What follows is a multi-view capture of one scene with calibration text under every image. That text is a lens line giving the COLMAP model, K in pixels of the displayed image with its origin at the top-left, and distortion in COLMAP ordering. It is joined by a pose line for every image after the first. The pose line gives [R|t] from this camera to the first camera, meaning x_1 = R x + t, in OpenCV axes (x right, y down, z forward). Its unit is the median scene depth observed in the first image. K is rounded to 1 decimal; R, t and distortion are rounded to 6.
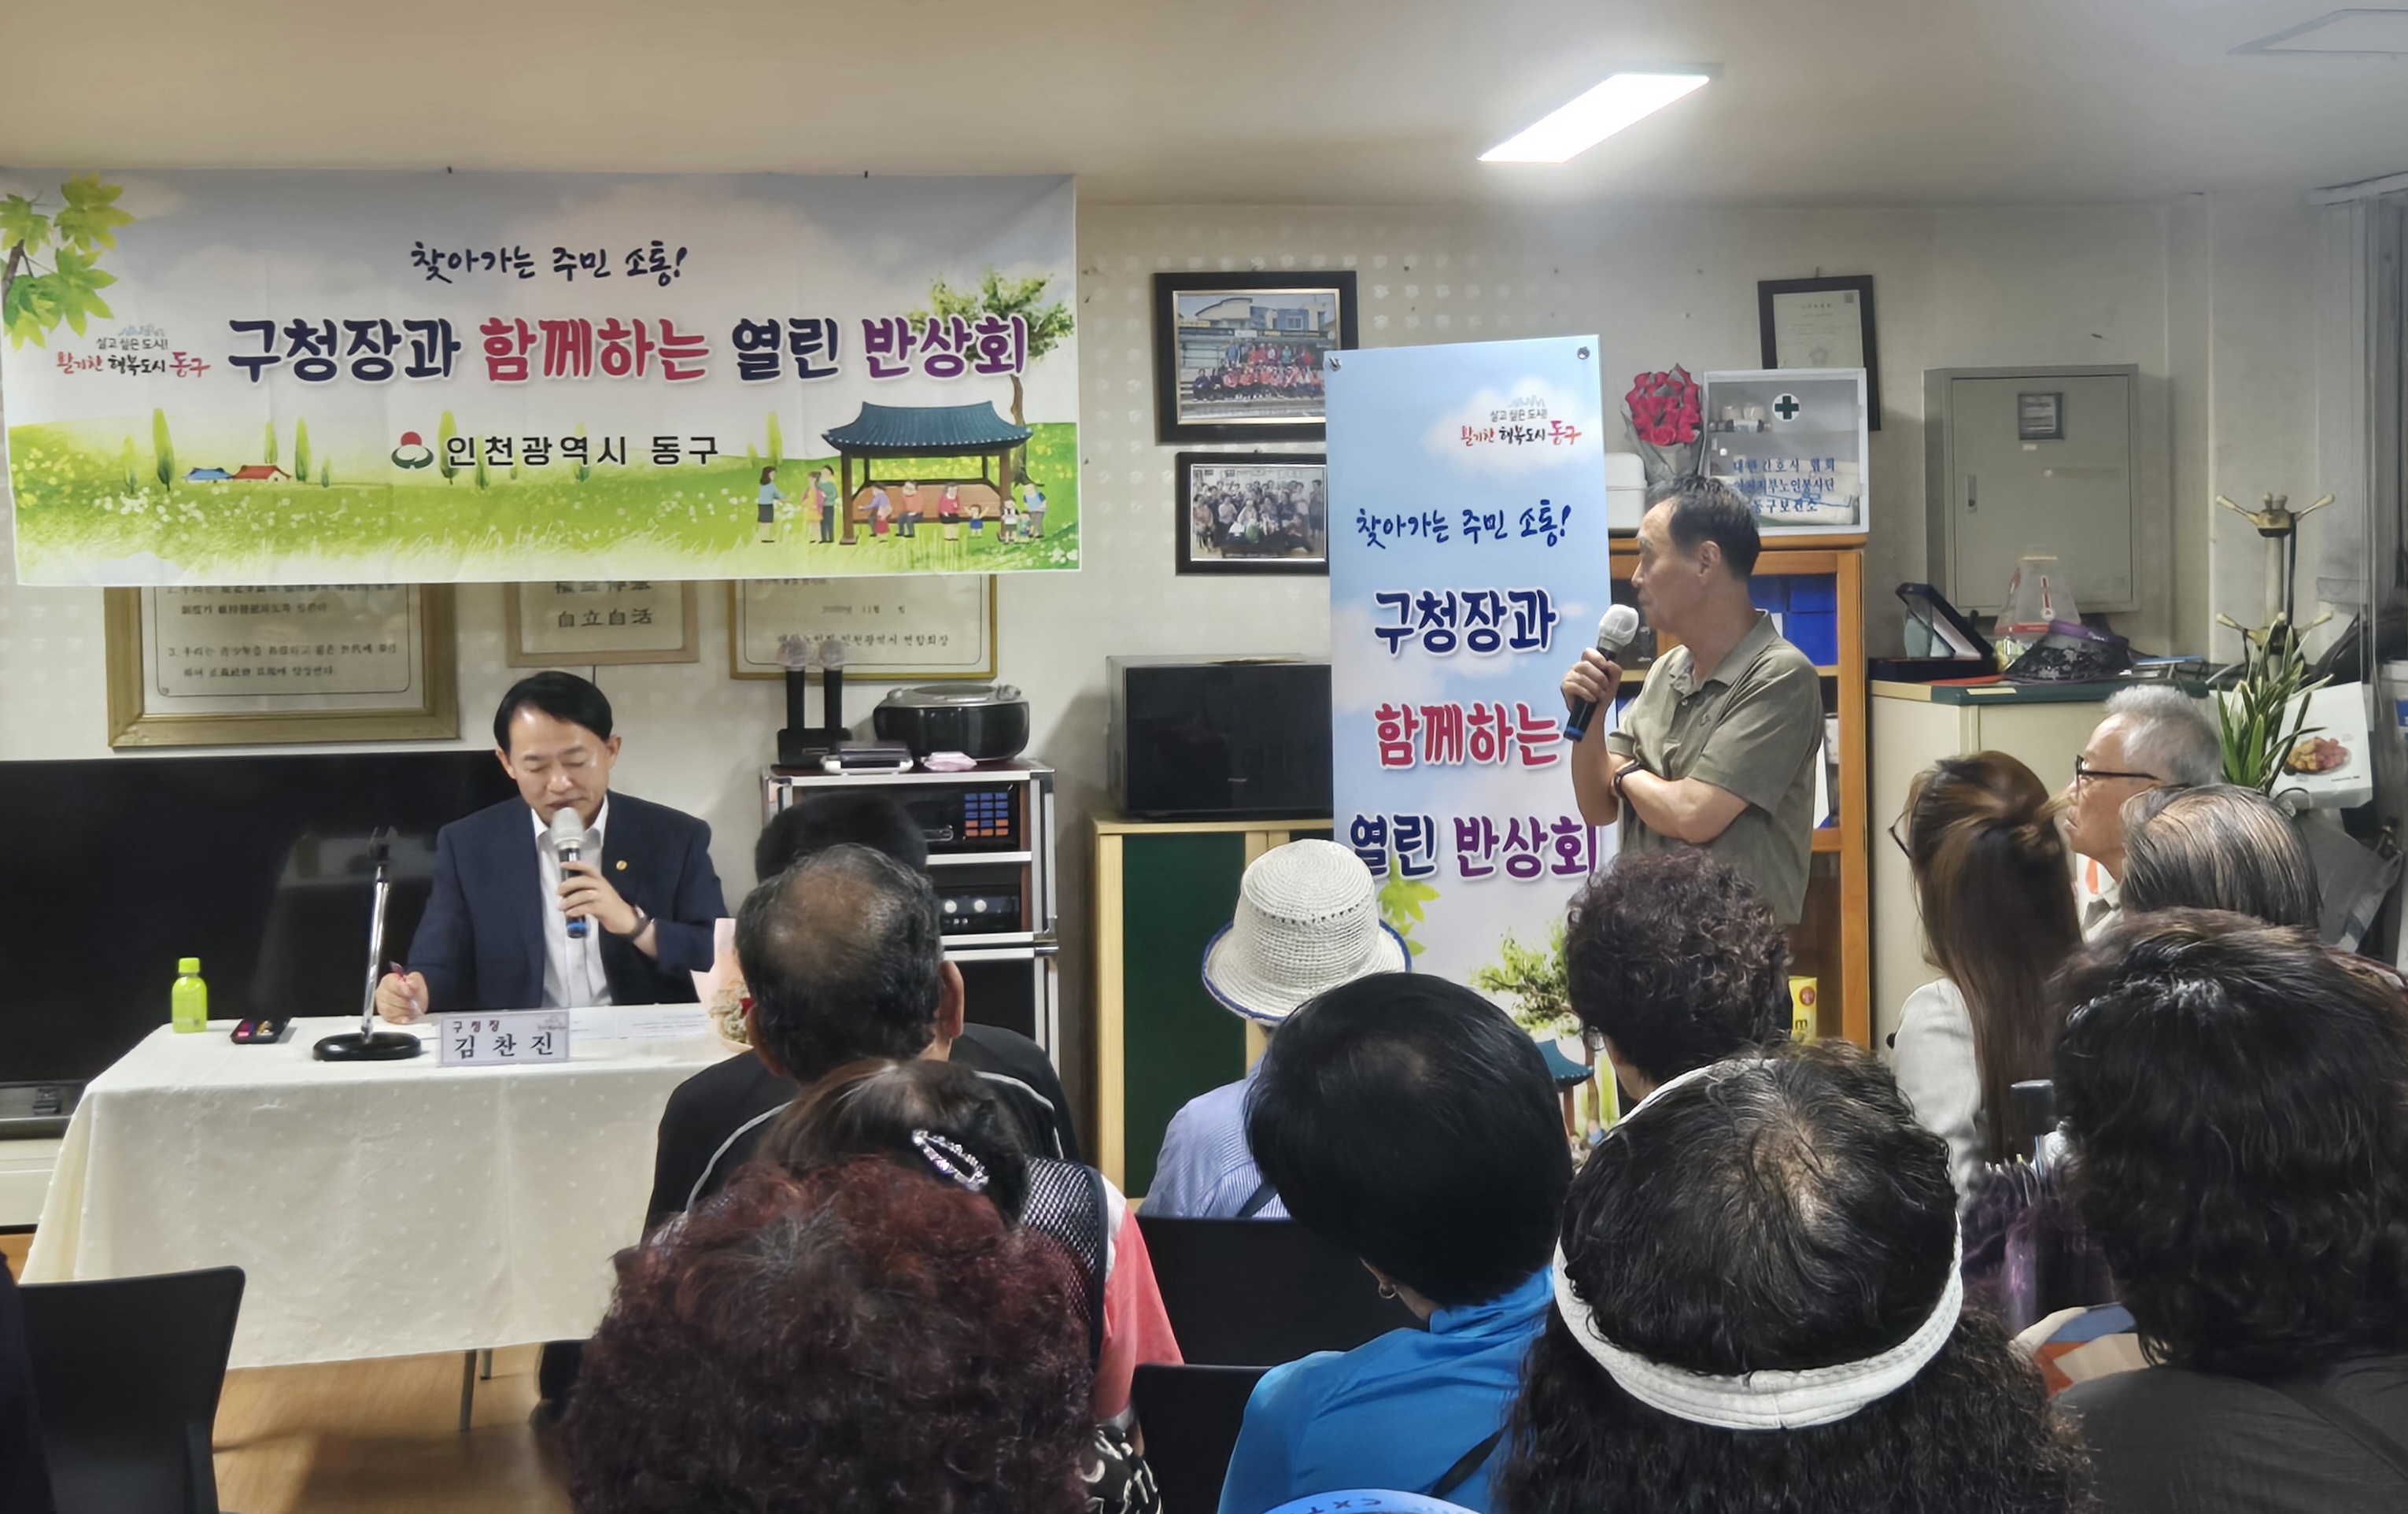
lens RADIAL K [[3857.8, 0, 1595.1], [0, 3857.8, 713.5], [0, 0, 1]] dist [0.031316, 0.000000]
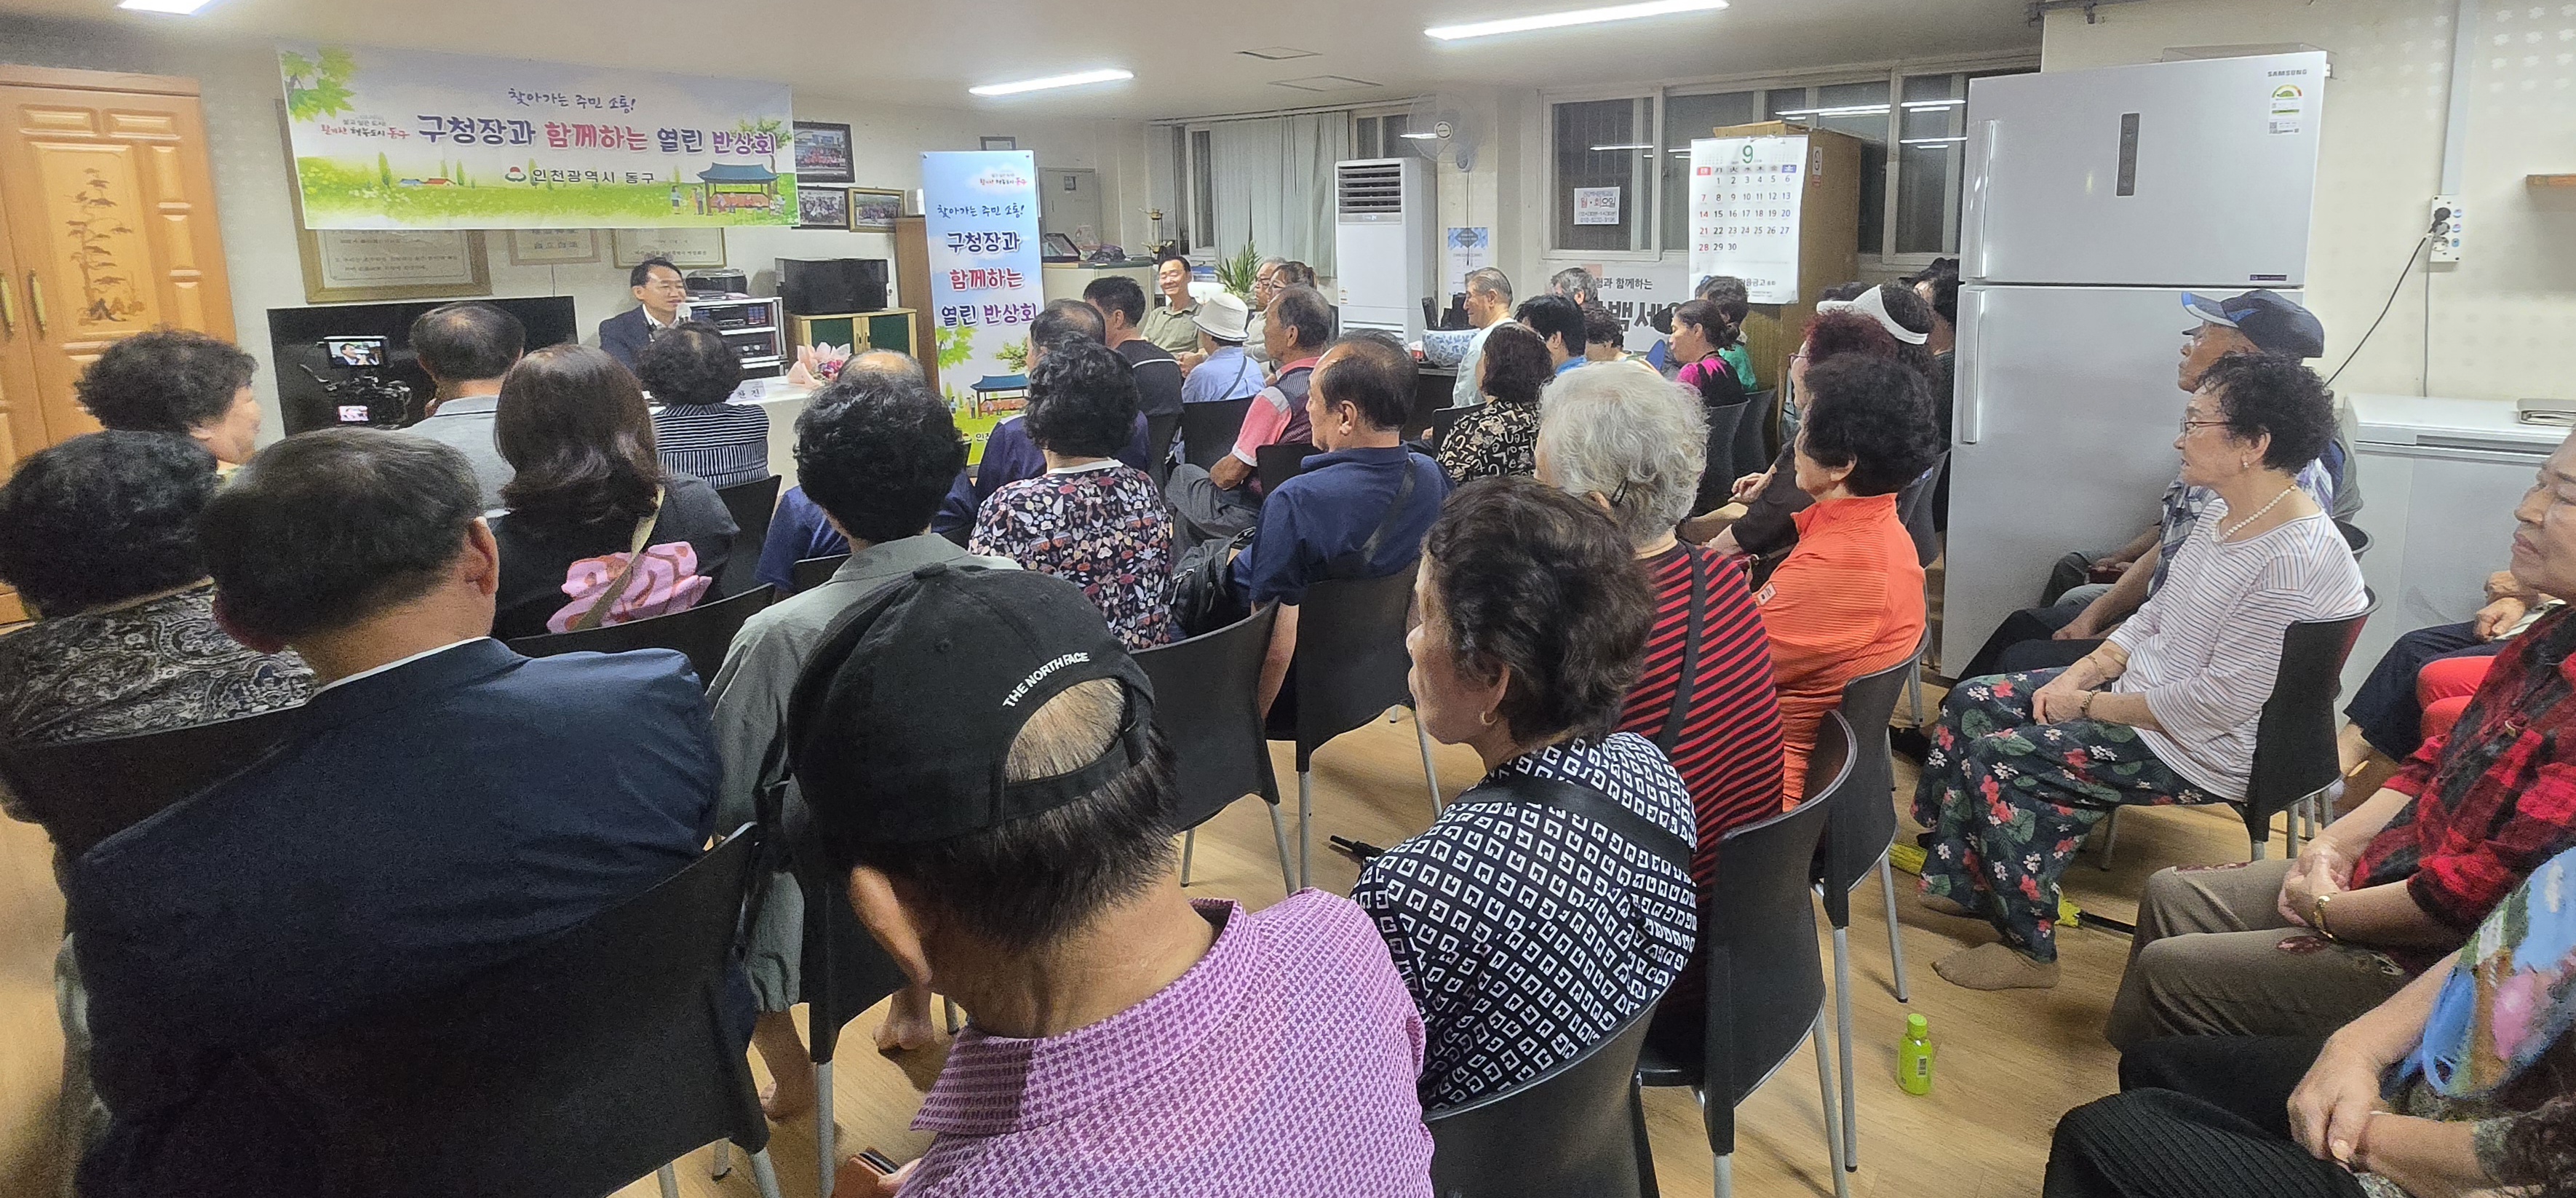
lens RADIAL K [[1163.0, 0, 1477.5], [0, 1163.0, 393.1], [0, 0, 1]] dist [-0.001631, 0.002776]
pose [[0.725907, -0.091492, 0.681681, -0.381949], [0.031234, 0.994475, 0.100215, 0.015463], [-0.687083, -0.051455, 0.724754, 0.037035]]
